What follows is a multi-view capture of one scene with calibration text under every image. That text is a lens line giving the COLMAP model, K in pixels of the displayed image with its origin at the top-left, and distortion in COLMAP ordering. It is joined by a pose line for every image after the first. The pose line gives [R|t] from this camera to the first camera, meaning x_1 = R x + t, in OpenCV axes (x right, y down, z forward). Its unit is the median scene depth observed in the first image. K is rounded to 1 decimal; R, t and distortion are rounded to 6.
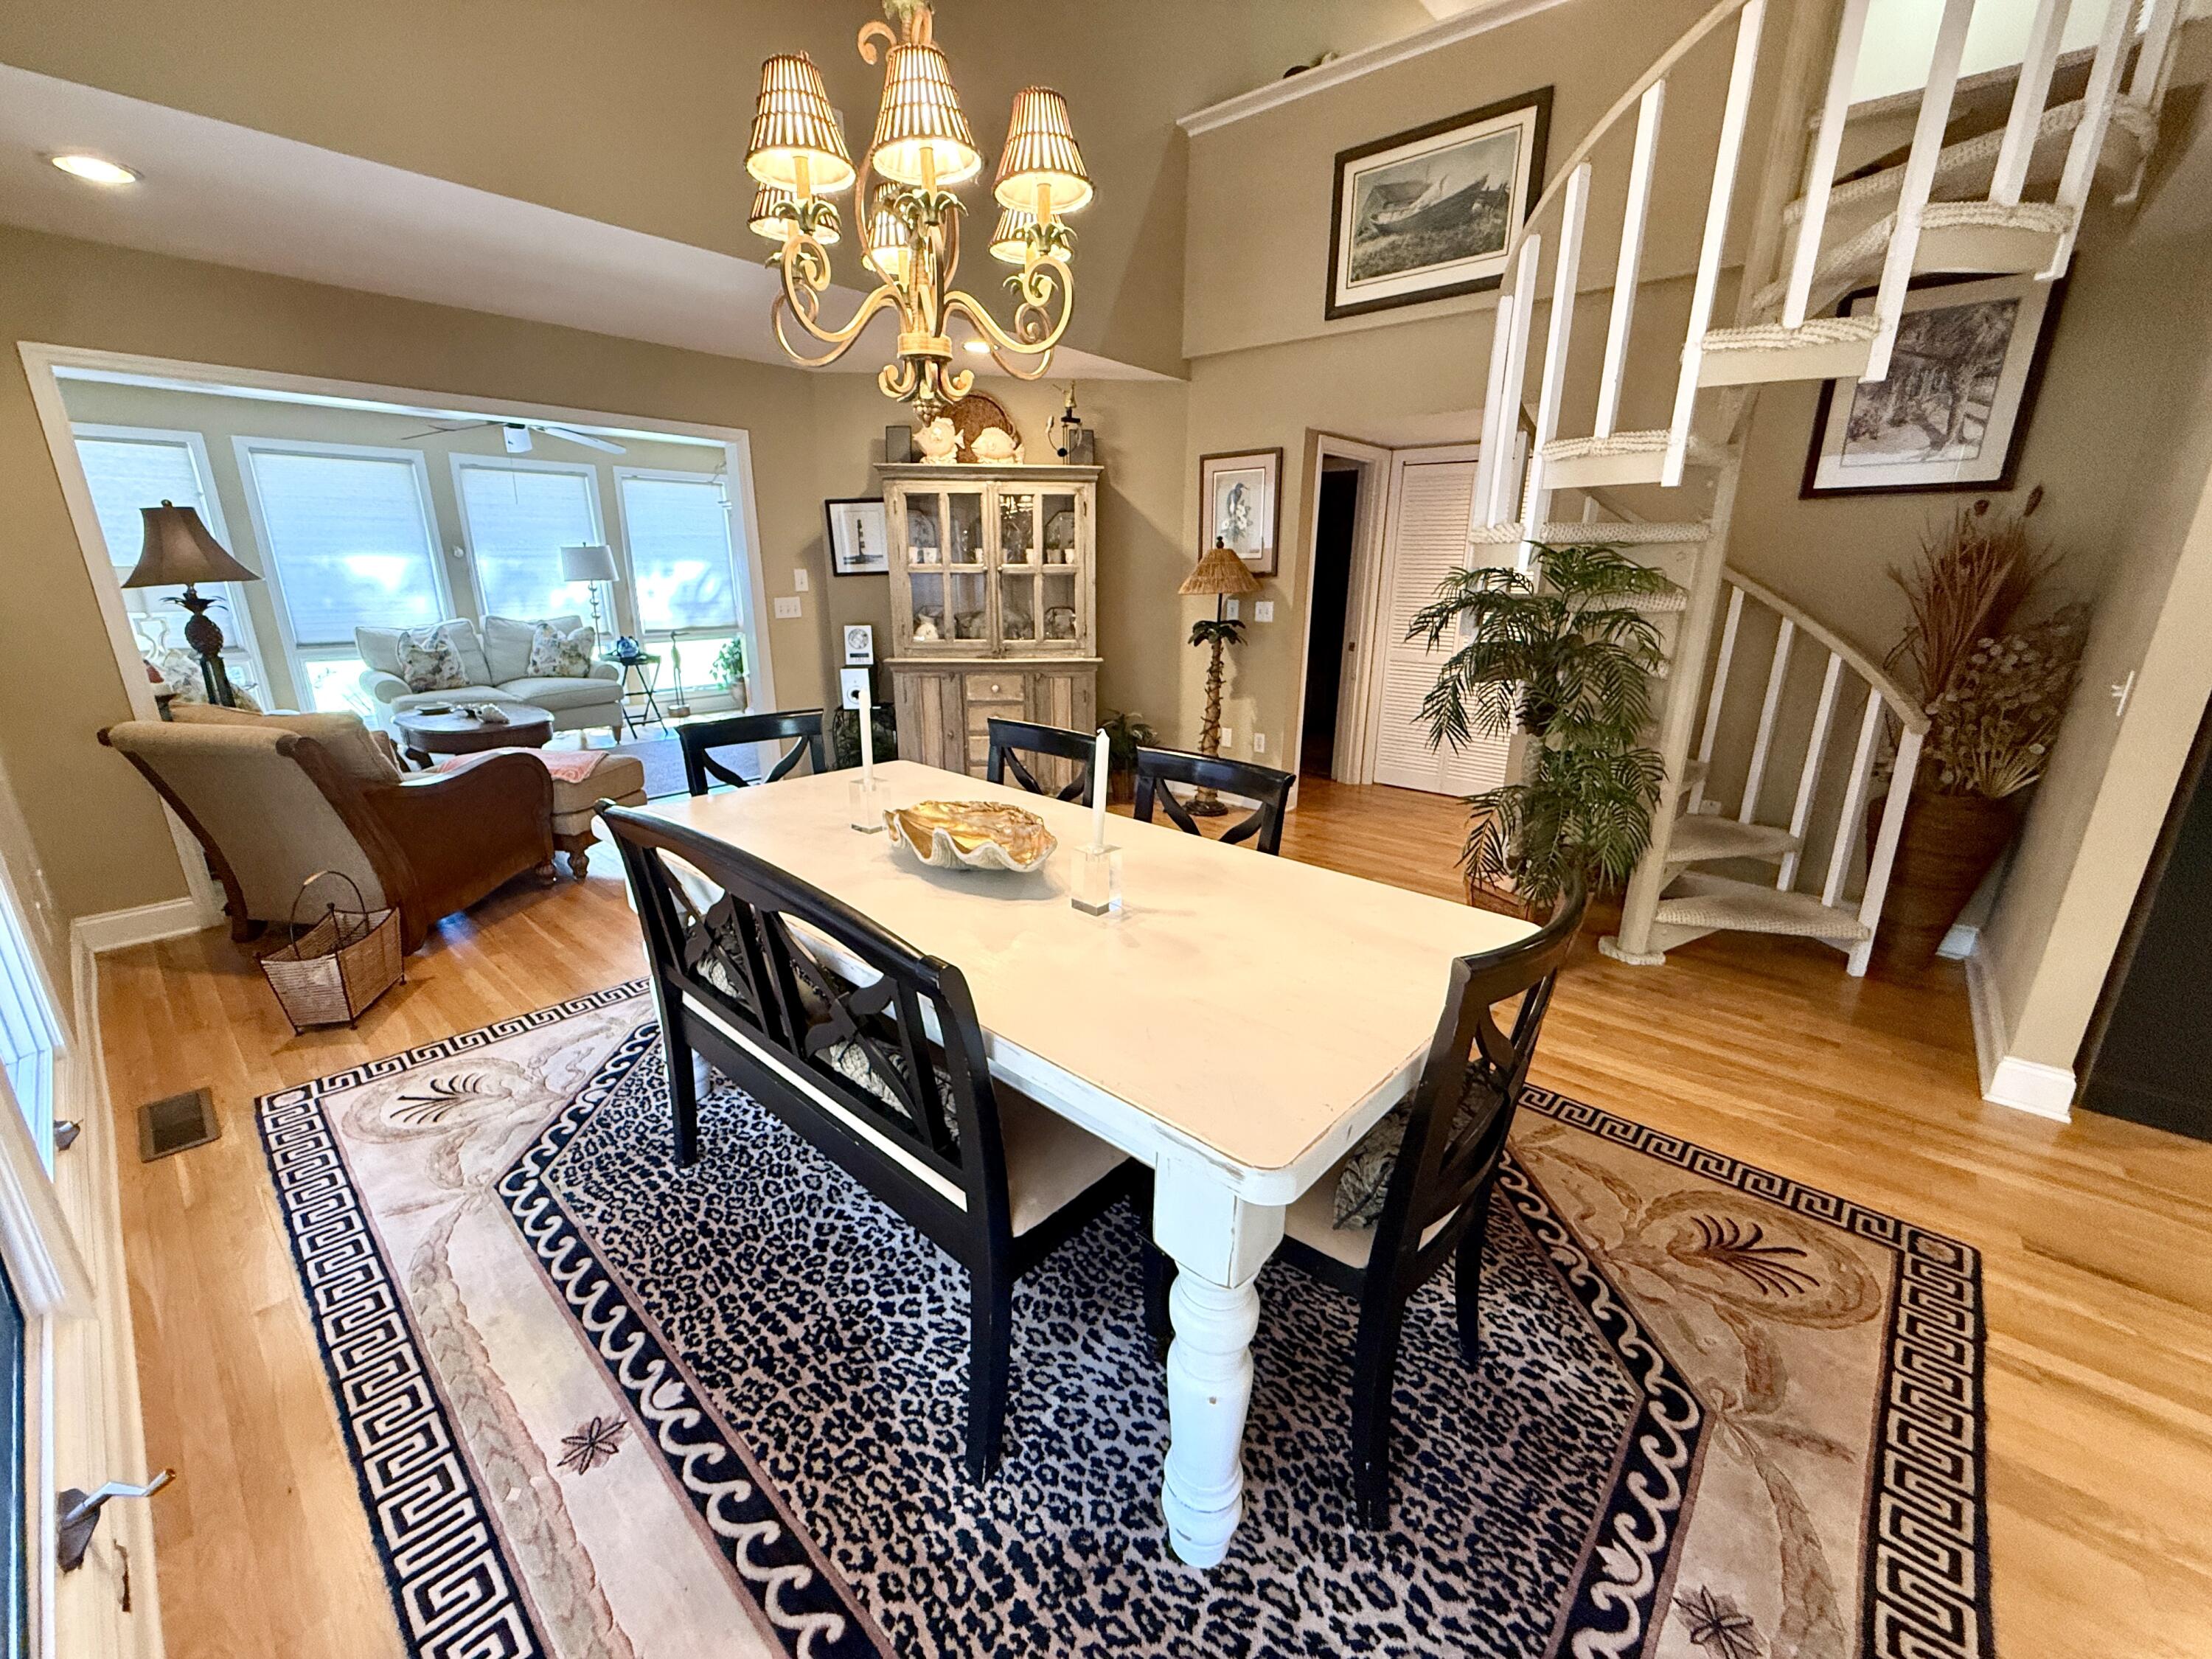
lens RADIAL K [[881.7, 0, 1100.4], [0, 881.7, 827.9], [0, 0, 1]] dist [-0.001325, 0.000388]
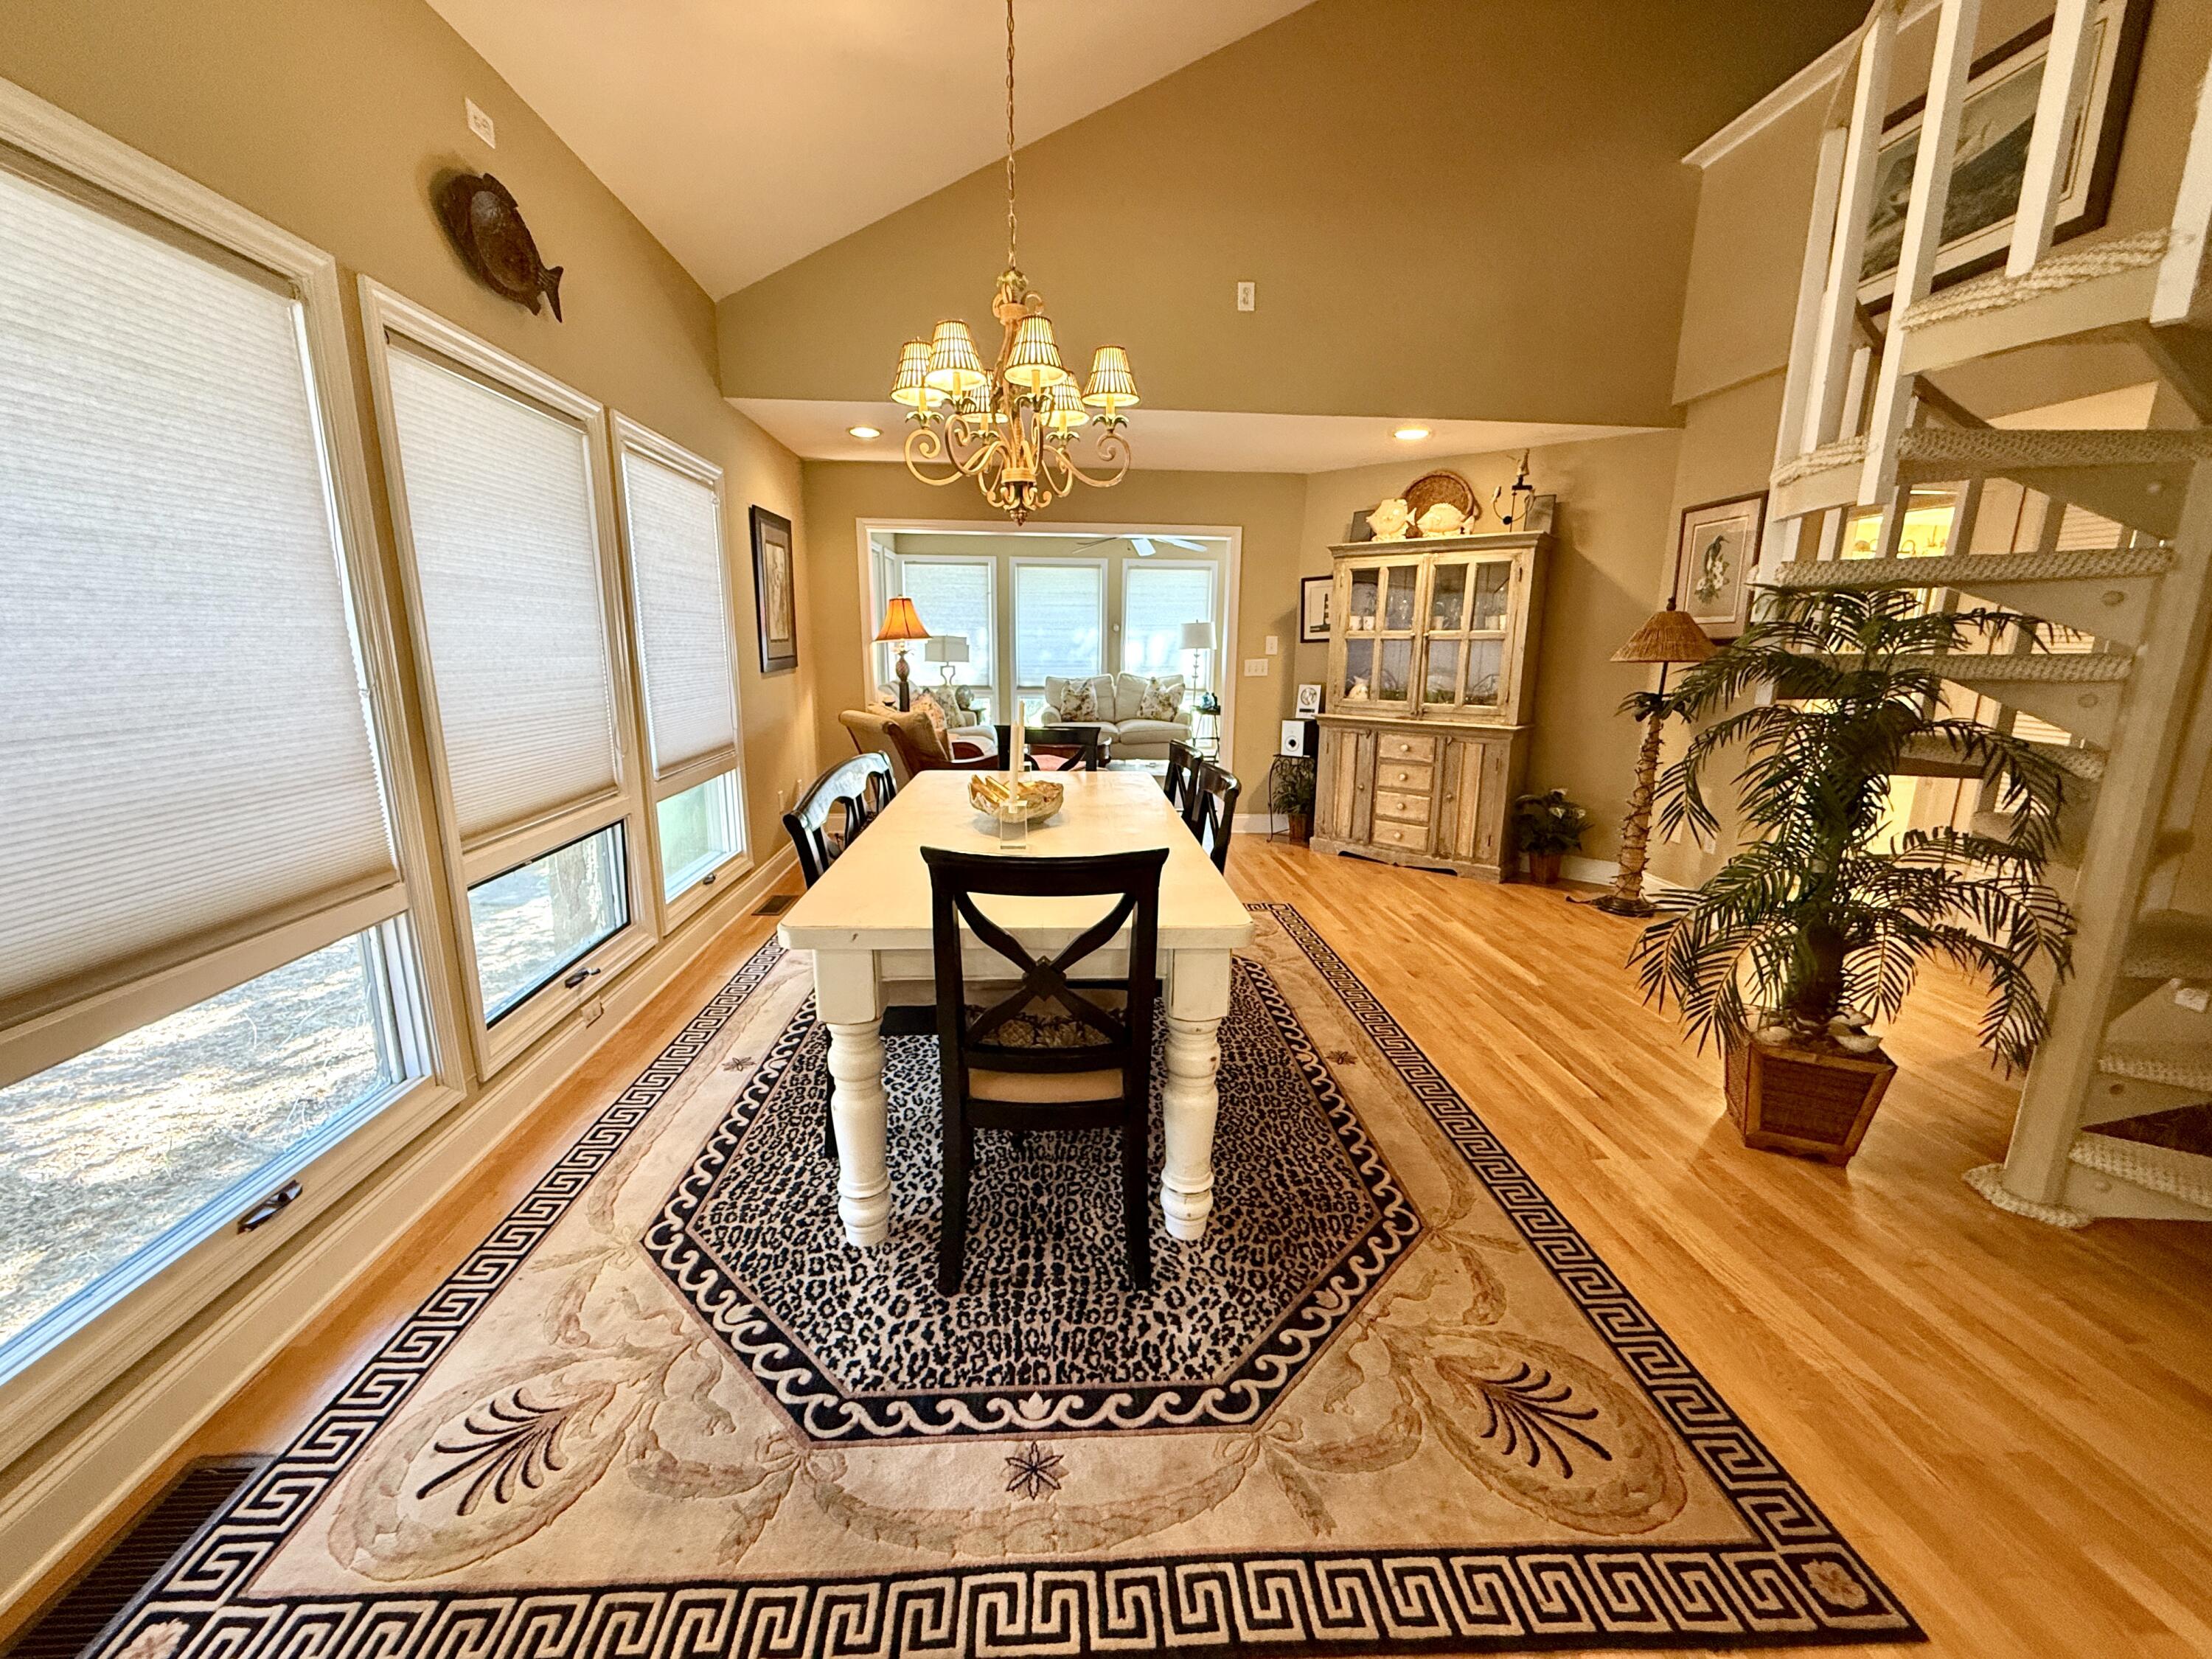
lens RADIAL K [[881.7, 0, 1101.3], [0, 881.7, 827.8], [0, 0, 1]] dist [-0.001325, 0.000388]
pose [[0.711527, 0.147302, -0.687045, 0.736202], [-0.207017, 0.978326, -0.004641, 0.026859], [0.671471, 0.145533, 0.726600, 0.039918]]
